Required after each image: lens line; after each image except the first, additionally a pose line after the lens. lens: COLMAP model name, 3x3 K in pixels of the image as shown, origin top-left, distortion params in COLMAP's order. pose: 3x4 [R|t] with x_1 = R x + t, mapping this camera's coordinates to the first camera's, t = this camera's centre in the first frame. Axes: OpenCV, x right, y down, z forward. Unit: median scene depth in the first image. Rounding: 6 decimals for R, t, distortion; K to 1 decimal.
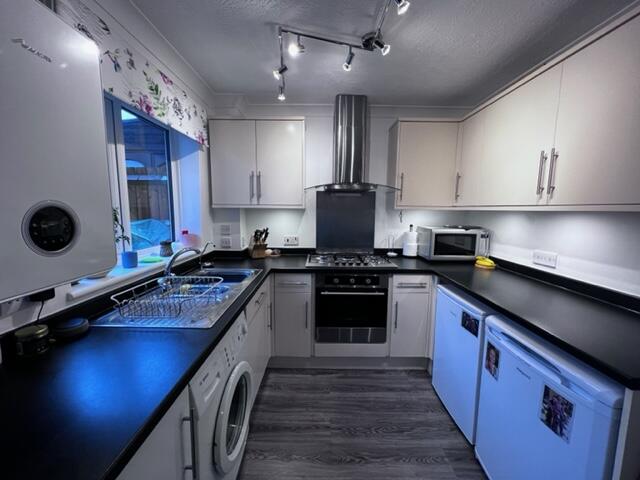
lens RADIAL K [[254.5, 0, 316.7], [0, 254.5, 238.9], [0, 0, 1]] dist [0.000768, -0.000205]
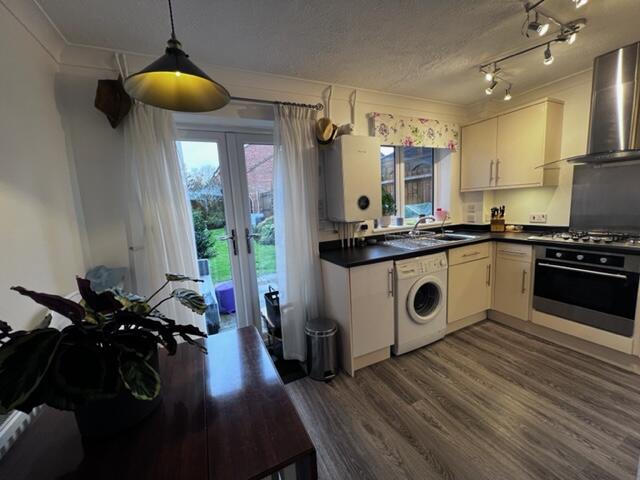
lens RADIAL K [[254.5, 0, 319.3], [0, 254.5, 239.9], [0, 0, 1]] dist [0.000768, -0.000205]
pose [[0.435909, 0.093155, -0.895157, 0.548366], [-0.045687, 0.995637, 0.081364, 0.062991], [0.898830, 0.005430, 0.438263, -0.307753]]
